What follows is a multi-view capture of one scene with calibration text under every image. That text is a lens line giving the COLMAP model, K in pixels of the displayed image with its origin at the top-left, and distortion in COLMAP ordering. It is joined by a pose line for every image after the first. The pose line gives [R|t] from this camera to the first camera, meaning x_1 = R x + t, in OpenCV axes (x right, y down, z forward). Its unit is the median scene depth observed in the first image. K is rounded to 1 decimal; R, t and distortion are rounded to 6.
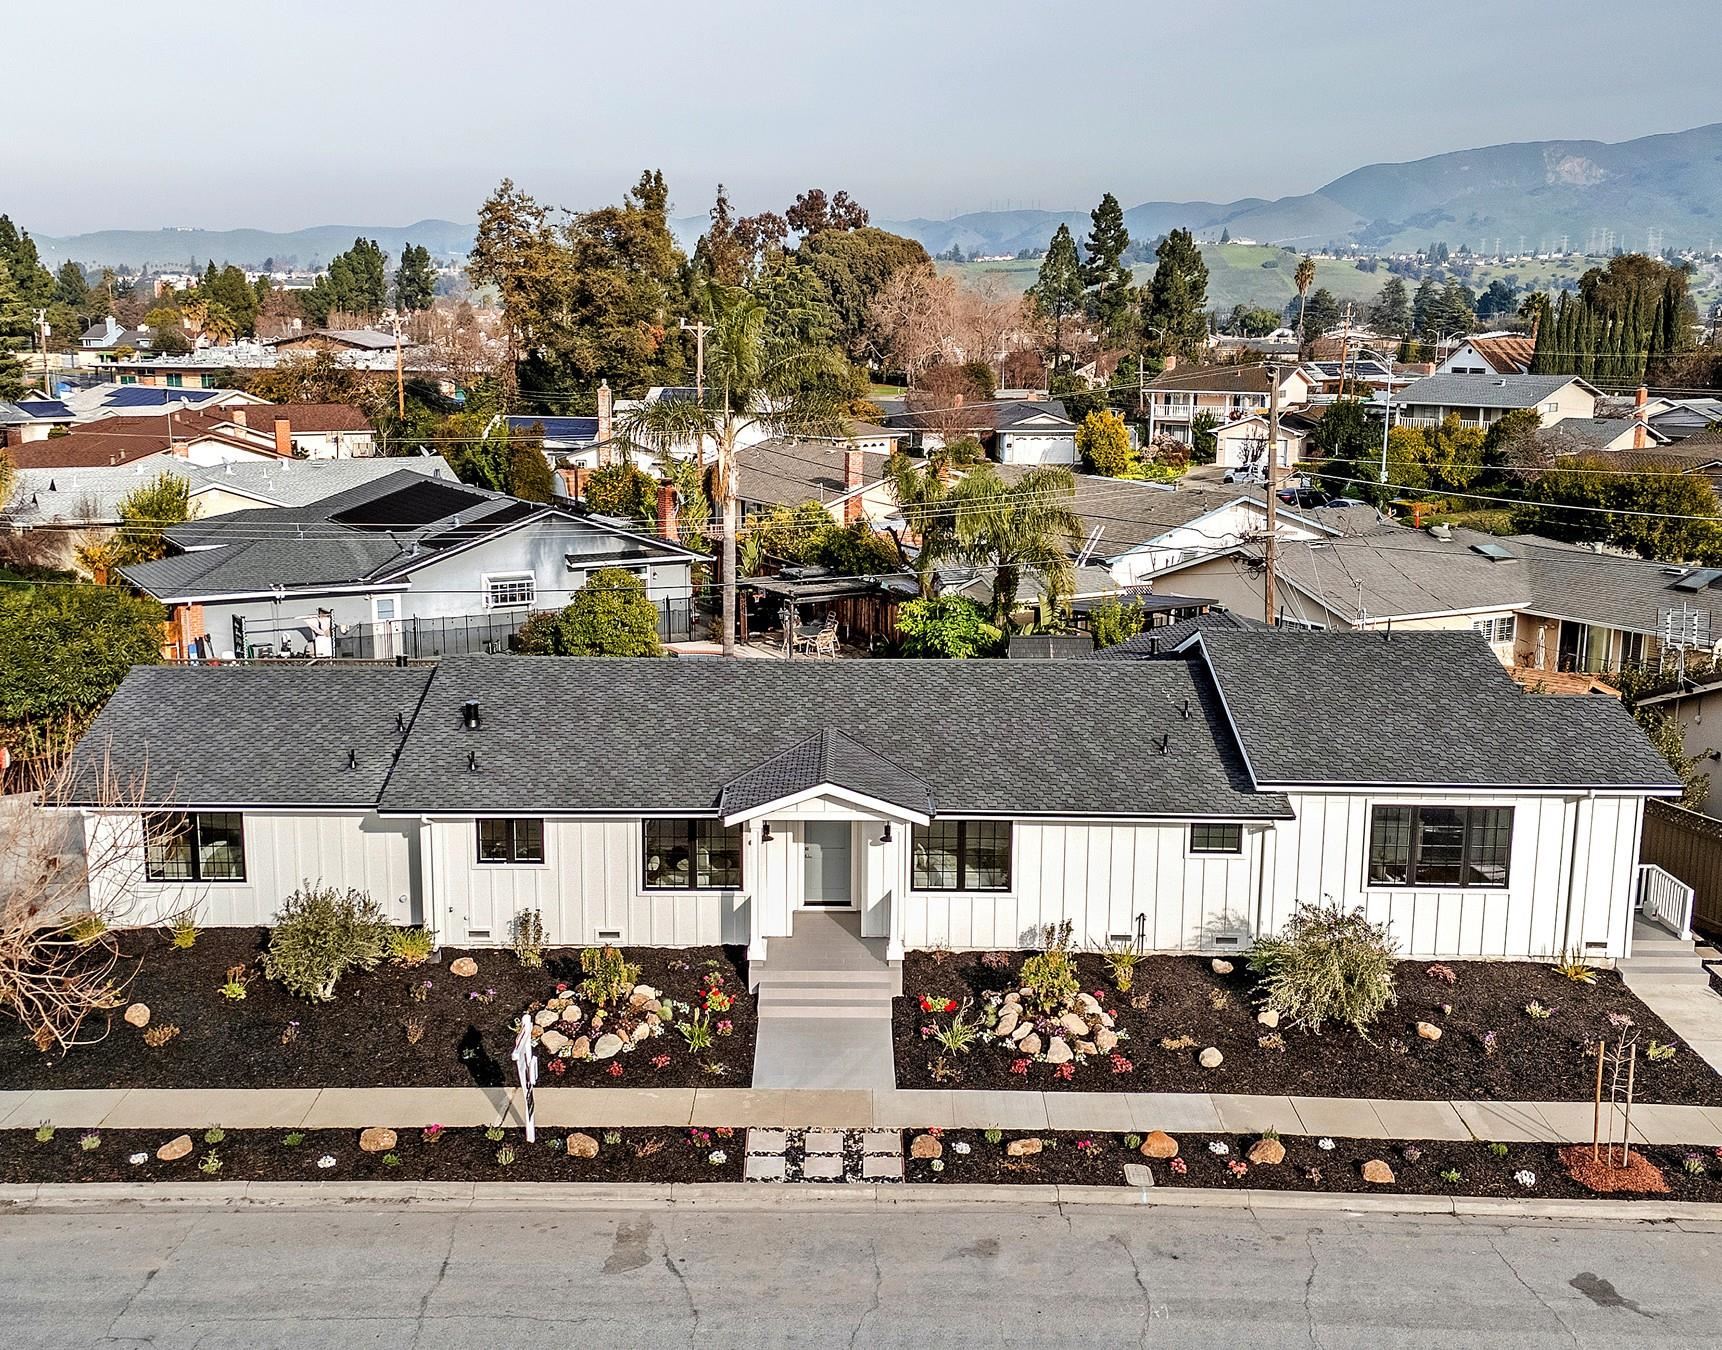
lens RADIAL K [[1731.9, 0, 837.3], [0, 1731.9, 703.8], [0, 0, 1]] dist [0.094916, -0.023723]
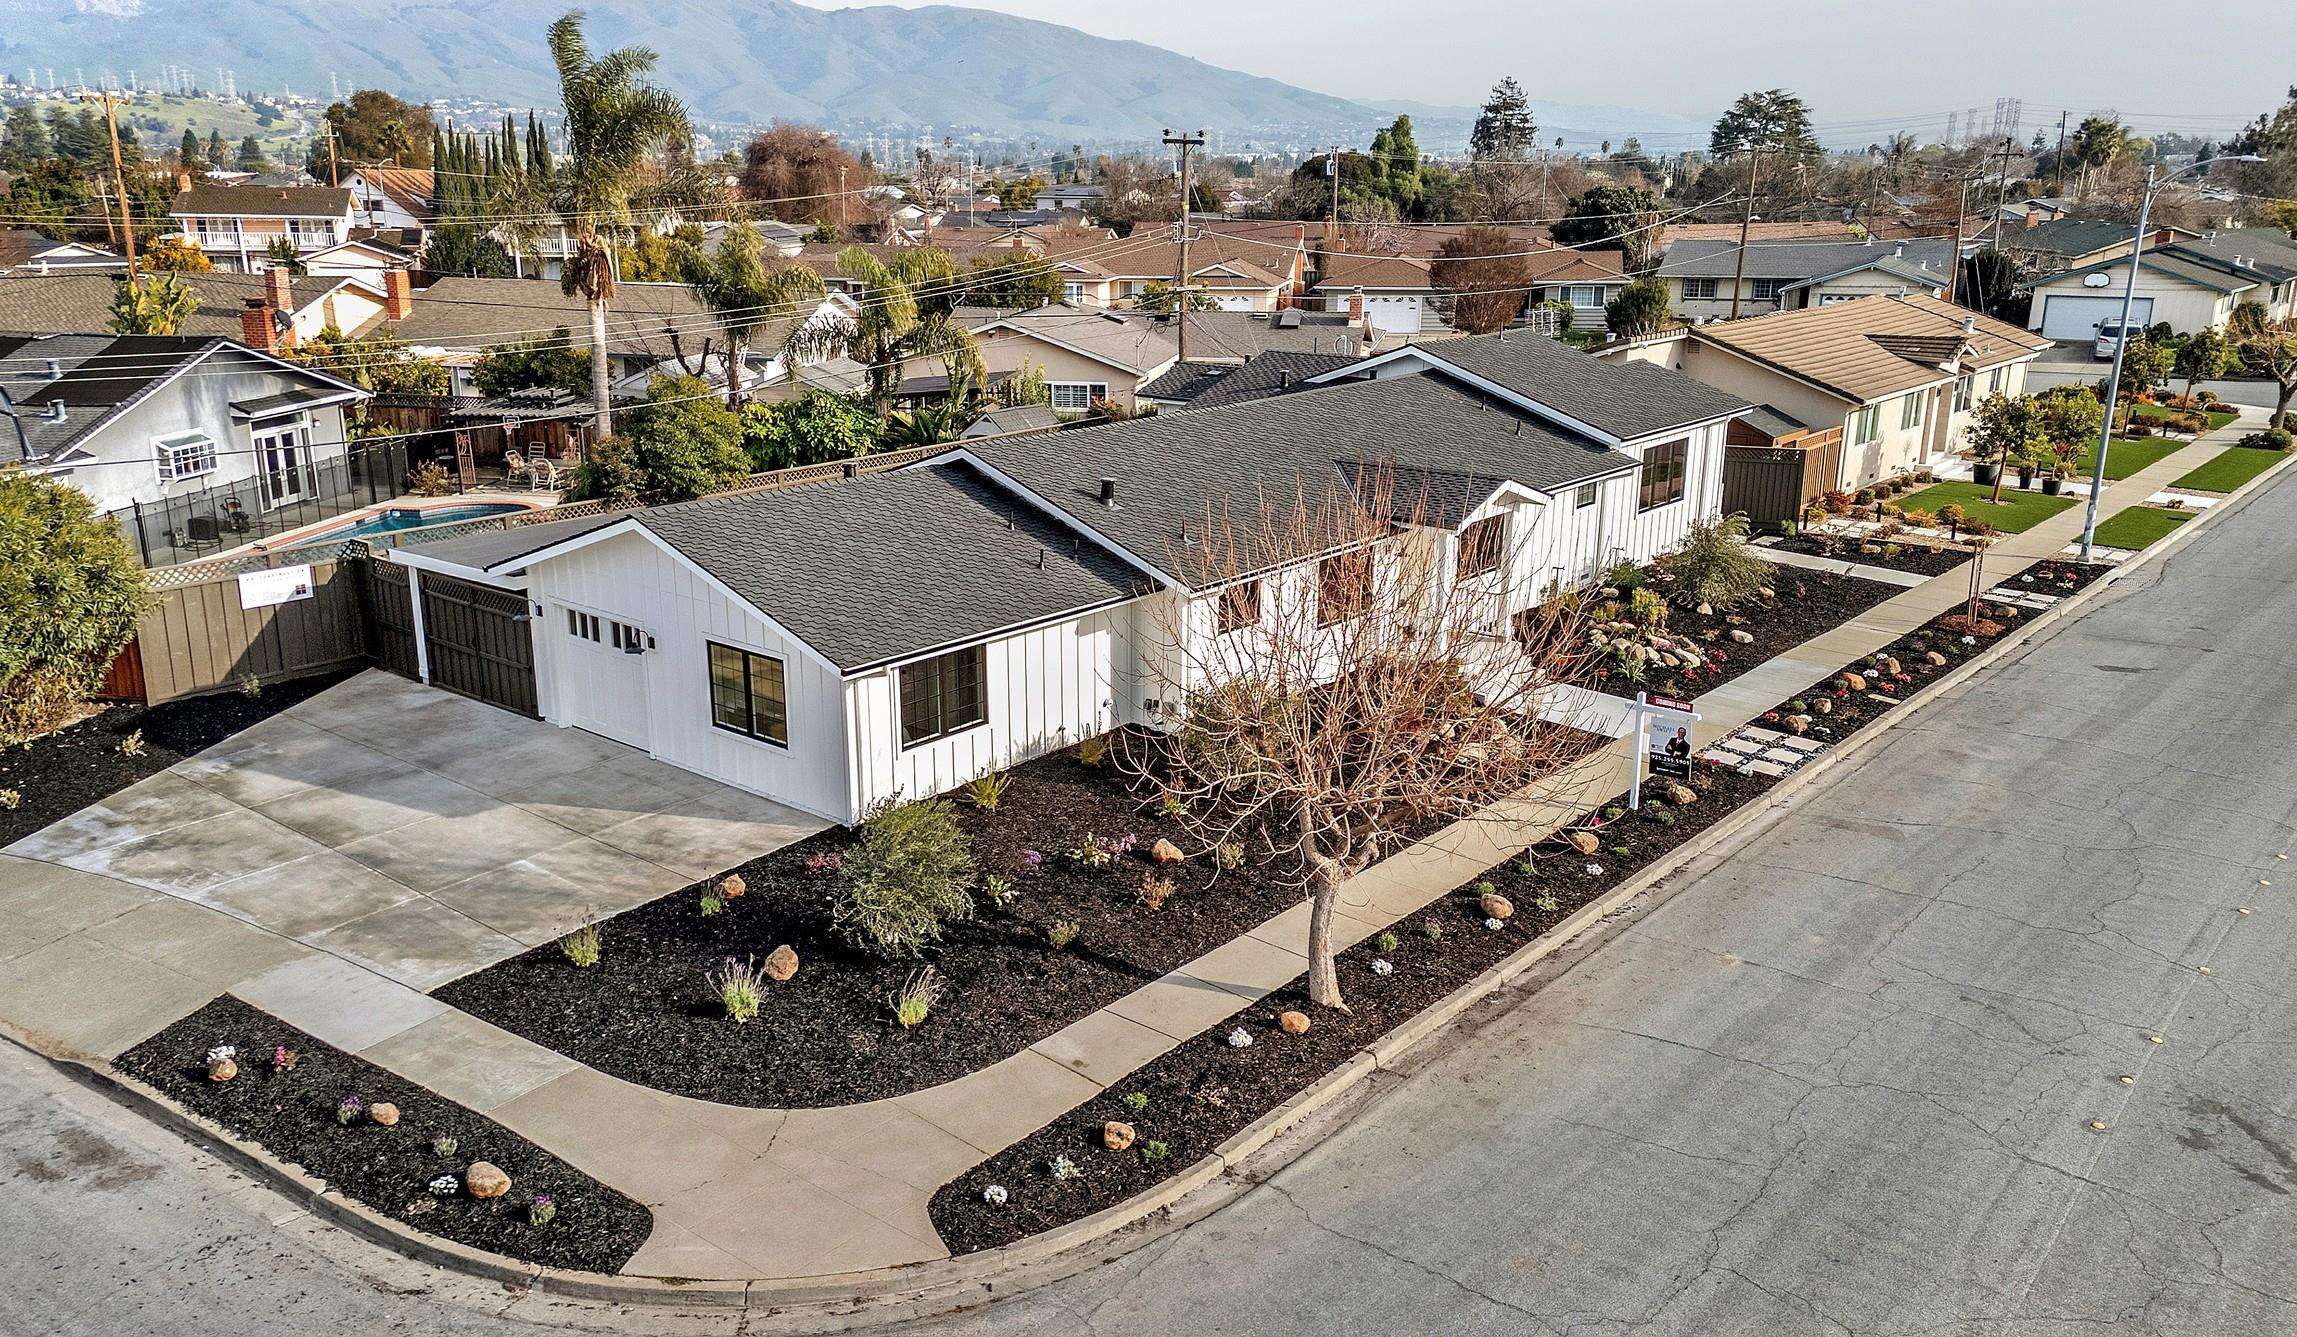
lens RADIAL K [[1748.6, 0, 1094.8], [0, 1748.6, 662.3], [0, 0, 1]] dist [0.085773, -0.000256]
pose [[0.656300, -0.210579, 0.724518, -0.969282], [0.169552, 0.976865, 0.130336, -0.028481], [-0.735202, 0.037304, 0.676820, 0.428679]]
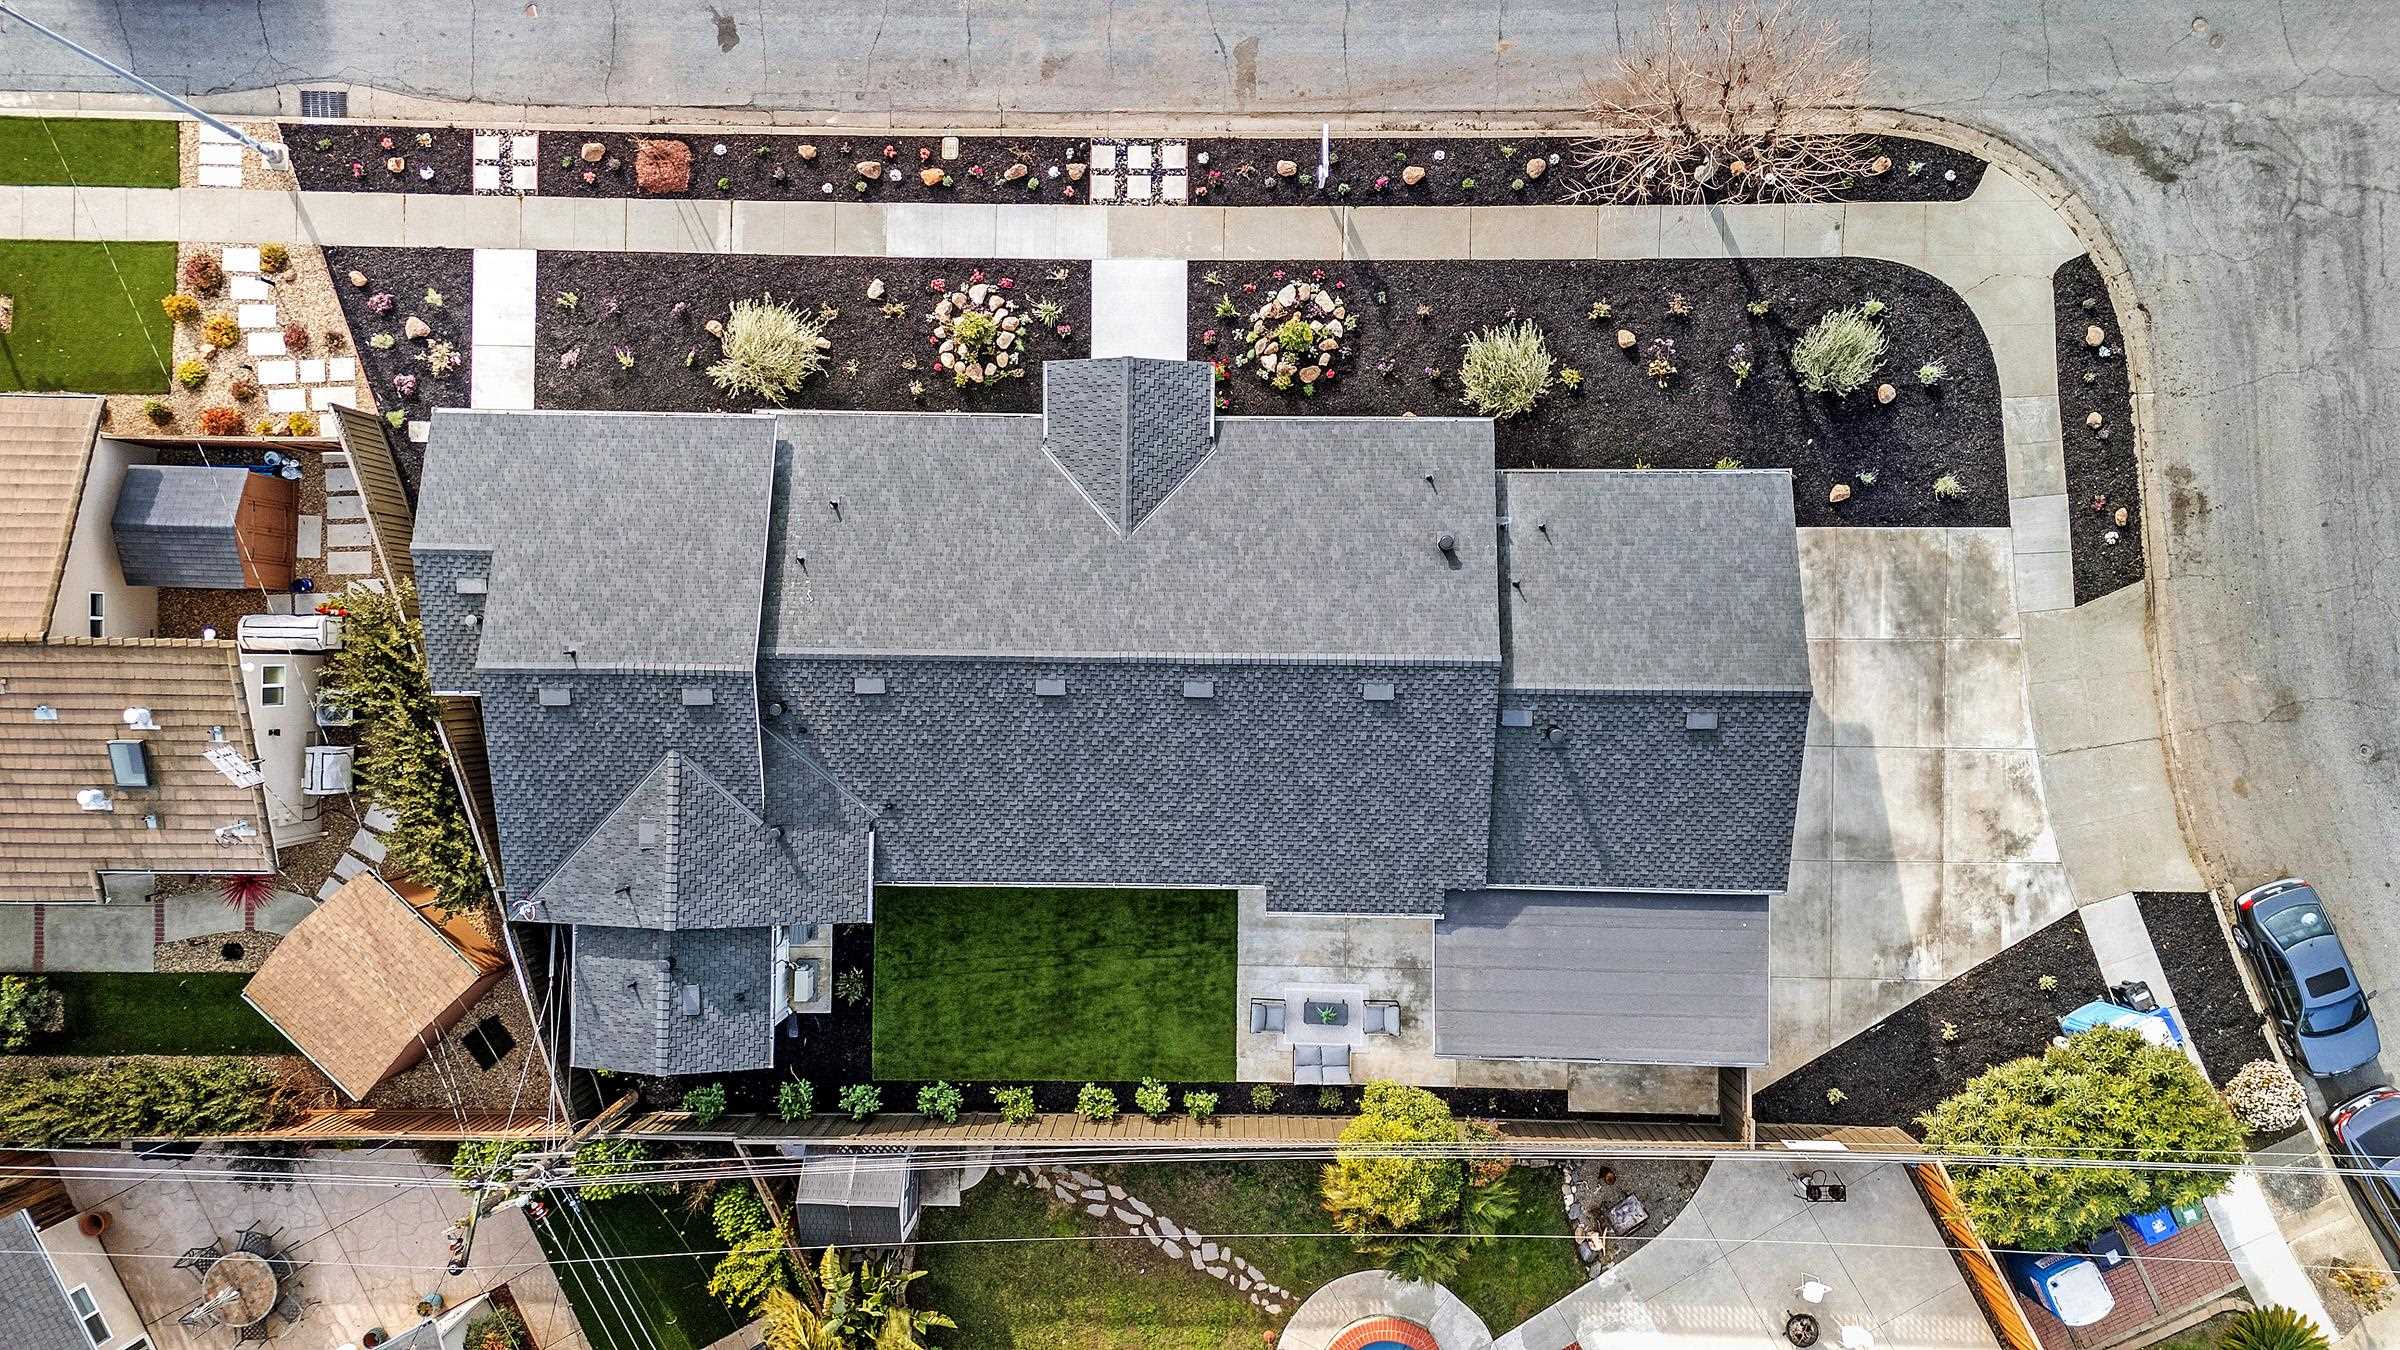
lens RADIAL K [[1740.6, 0, 1193.0], [0, 1740.6, 666.0], [0, 0, 1]] dist [0.128561, -0.101630]
pose [[-0.999830, -0.005584, 0.017576, -0.074378], [0.018374, -0.220368, 0.975244, -1.199393], [-0.001573, 0.975401, 0.220434, 0.903832]]
